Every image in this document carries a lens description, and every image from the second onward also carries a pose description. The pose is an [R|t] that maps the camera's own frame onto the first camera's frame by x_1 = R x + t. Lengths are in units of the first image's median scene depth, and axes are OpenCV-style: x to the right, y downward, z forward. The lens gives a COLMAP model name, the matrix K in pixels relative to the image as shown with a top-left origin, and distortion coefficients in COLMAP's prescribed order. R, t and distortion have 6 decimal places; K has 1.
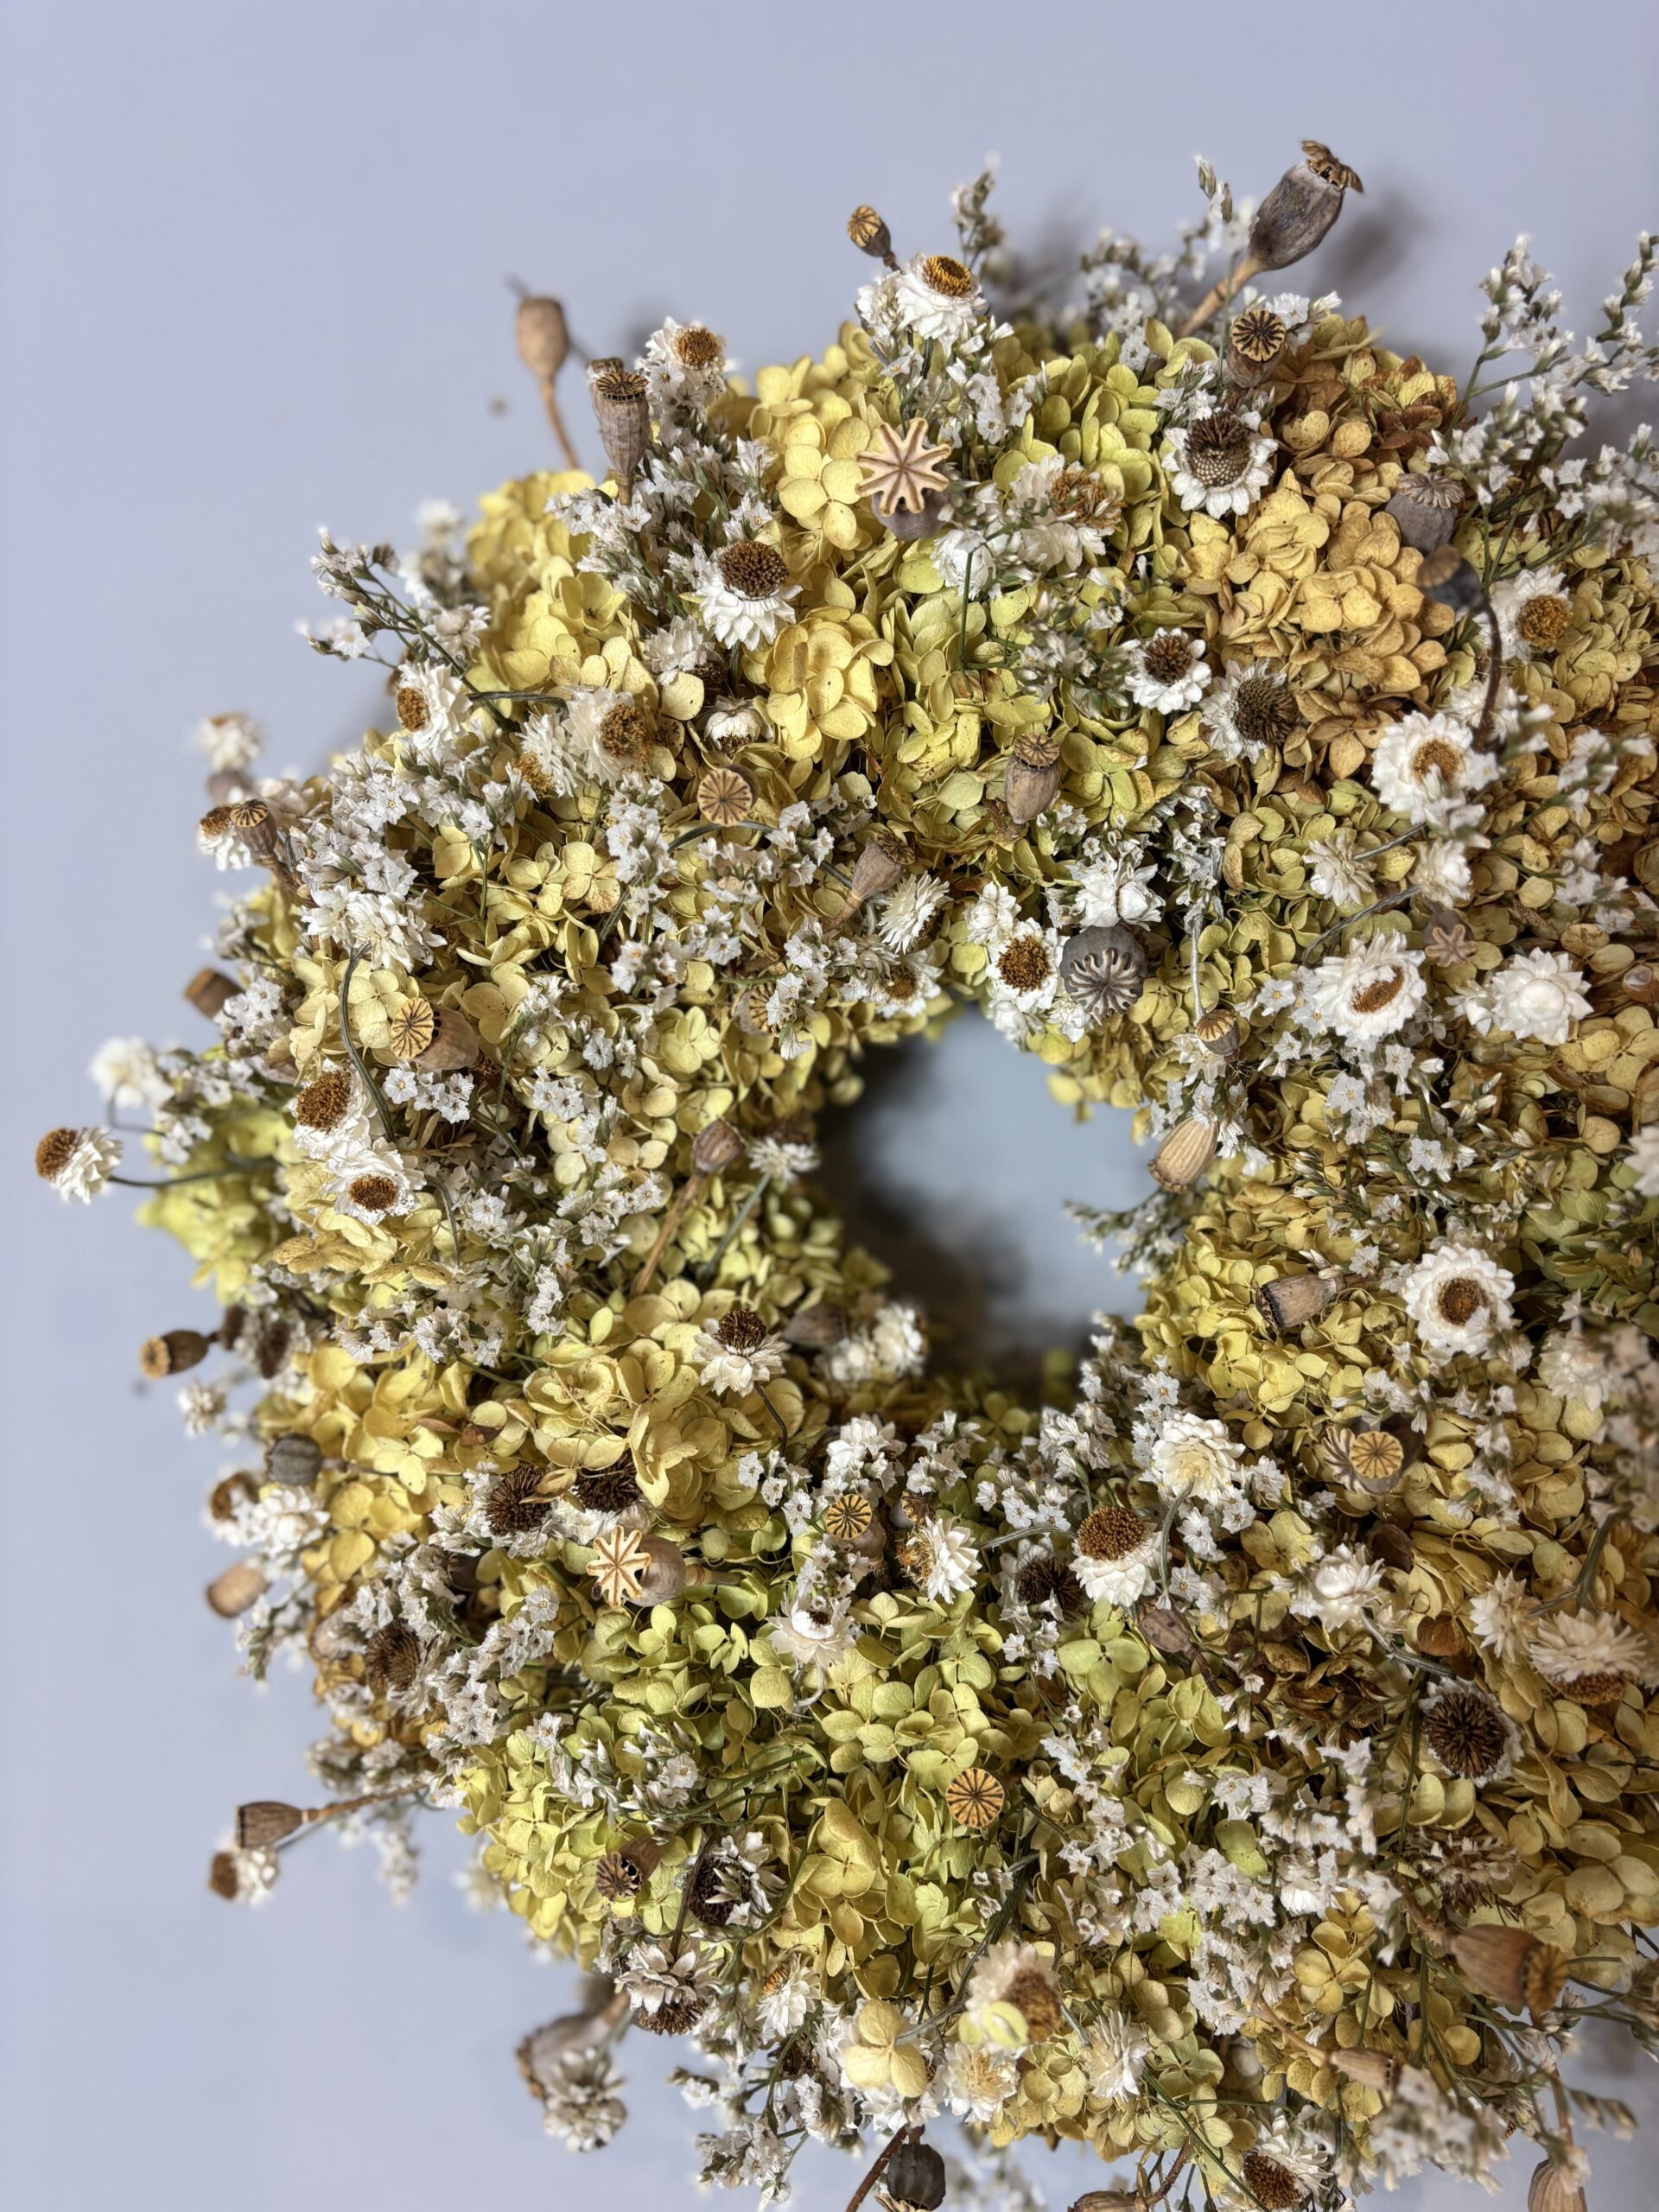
lens RADIAL K [[1736.8, 0, 829.5], [0, 1736.8, 1106.0], [0, 0, 1]] dist [0.056798, -0.118875]
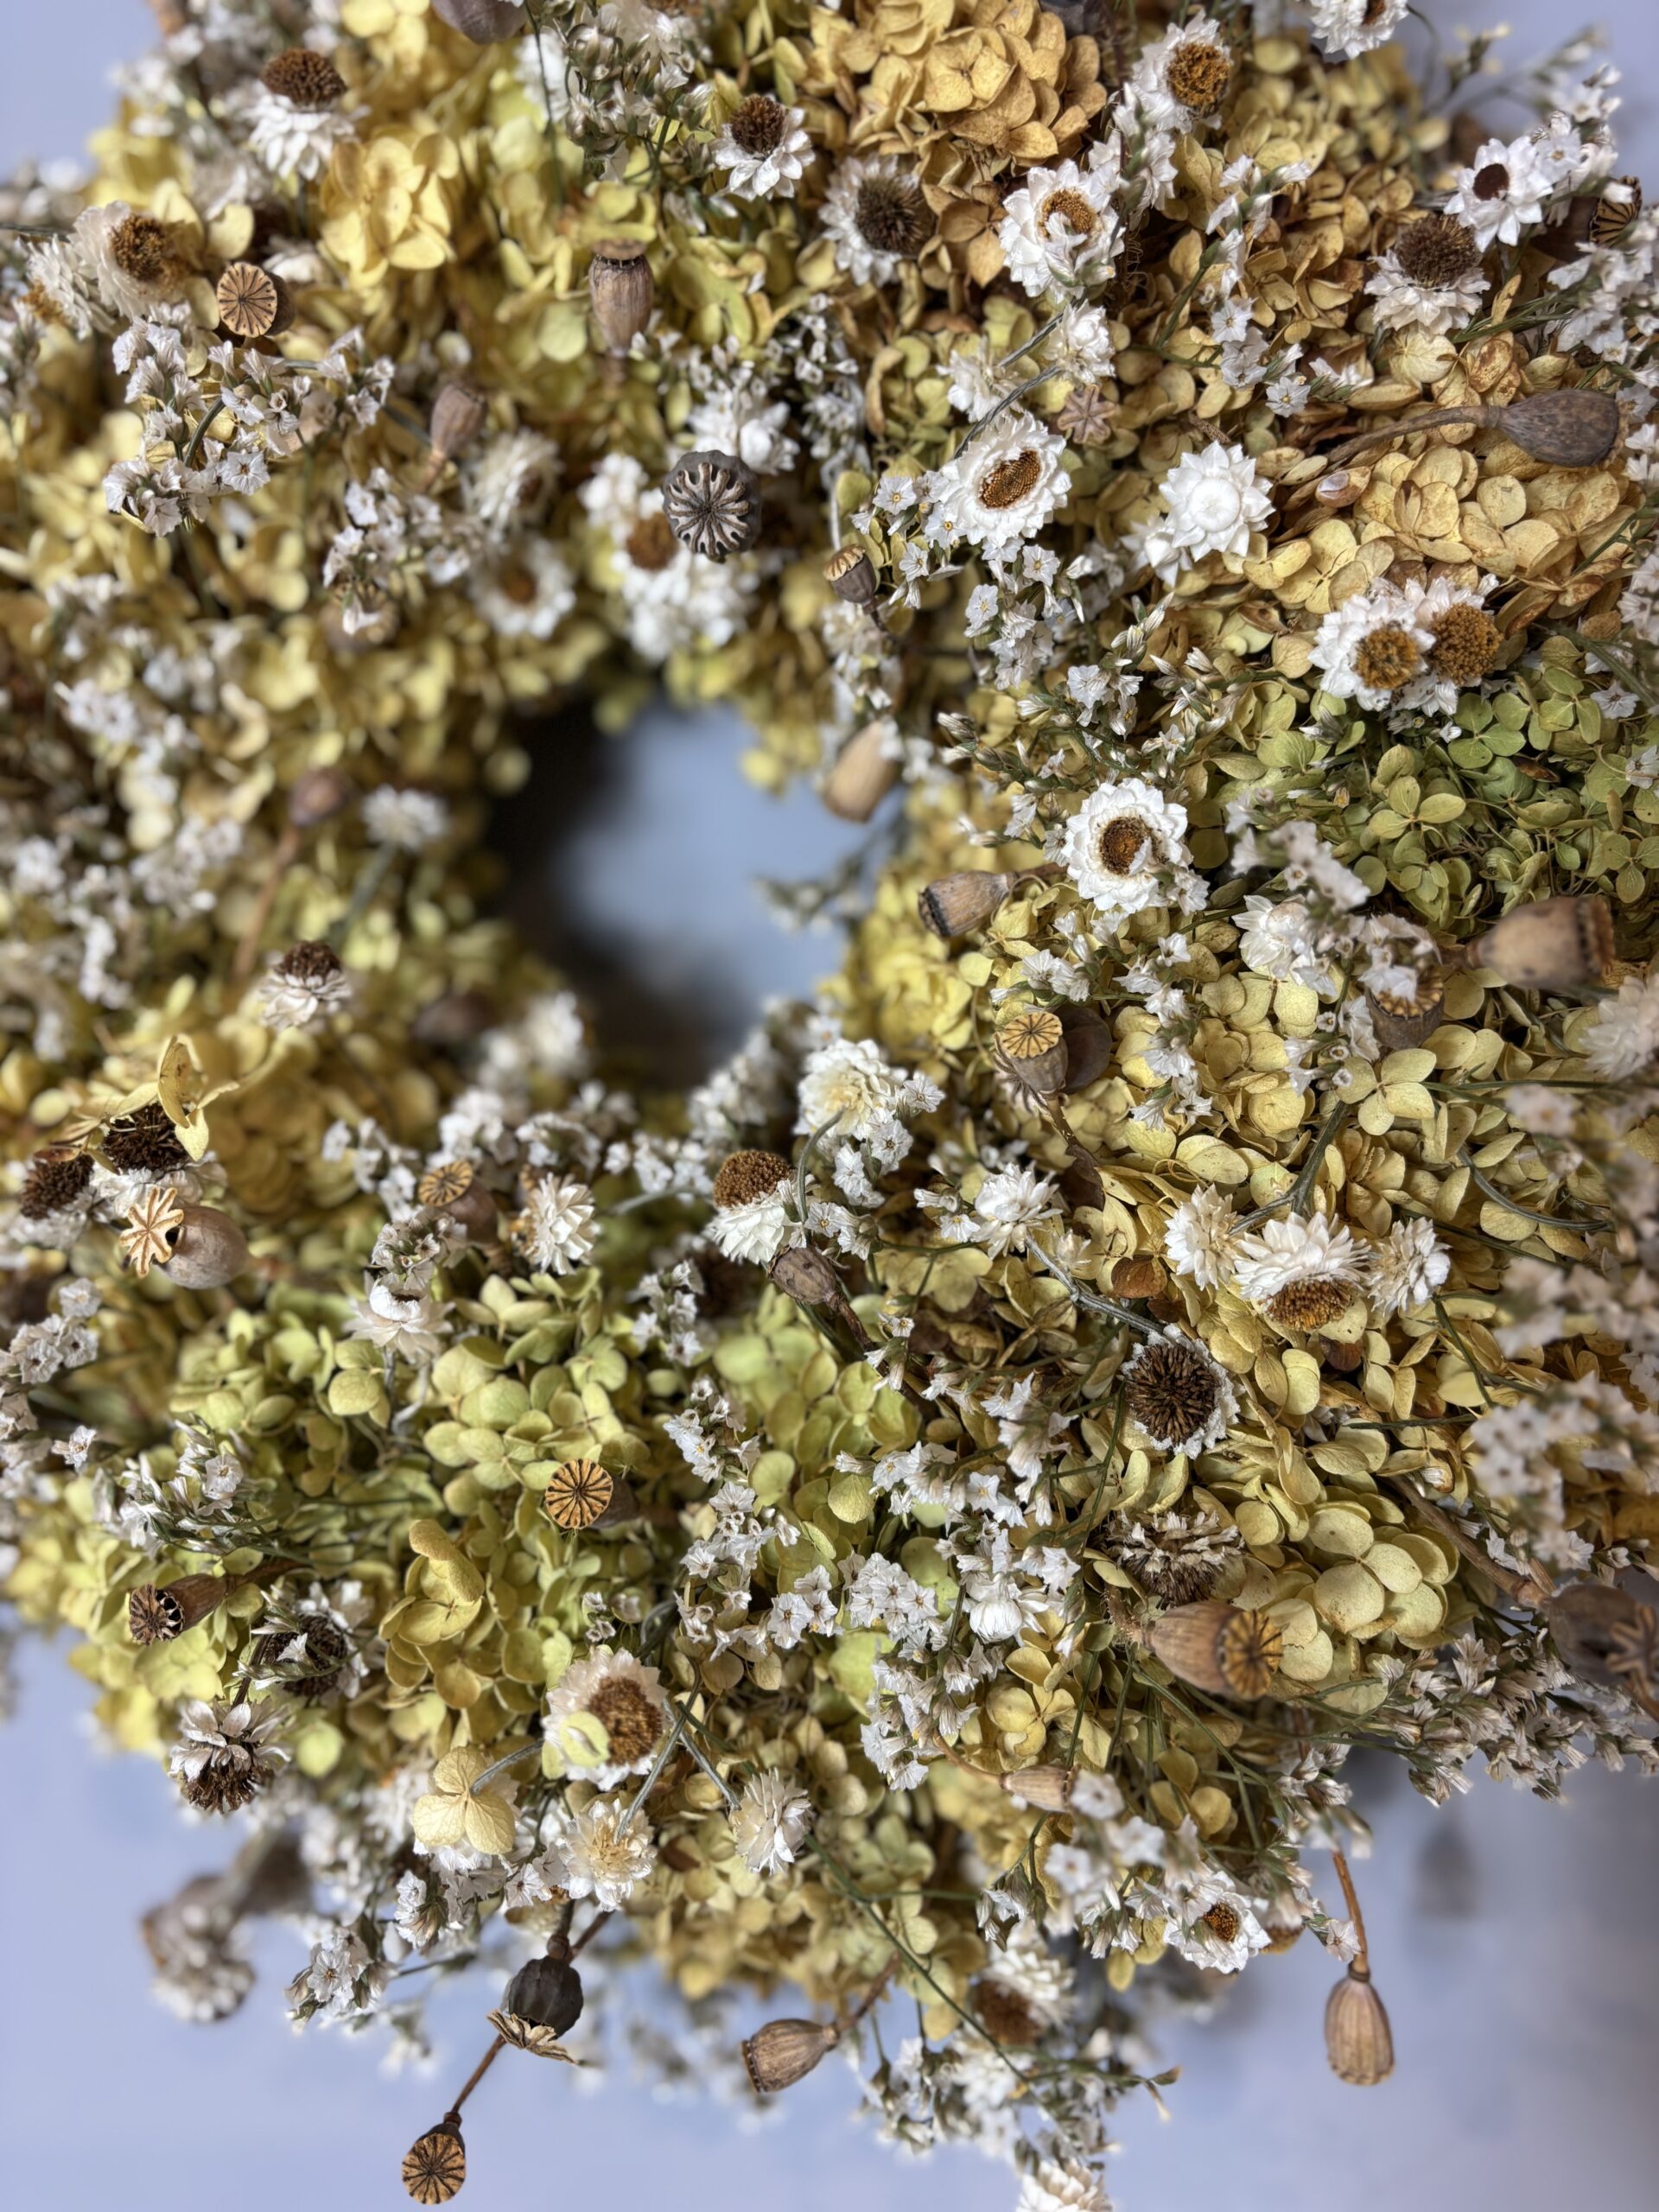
lens RADIAL K [[1736.8, 0, 829.5], [0, 1736.8, 1106.0], [0, 0, 1]] dist [0.056798, -0.118875]
pose [[0.999505, -0.031136, -0.004464, 0.204275], [0.030743, 0.997024, -0.070699, 0.269277], [0.006652, 0.070527, 0.997488, 0.167014]]
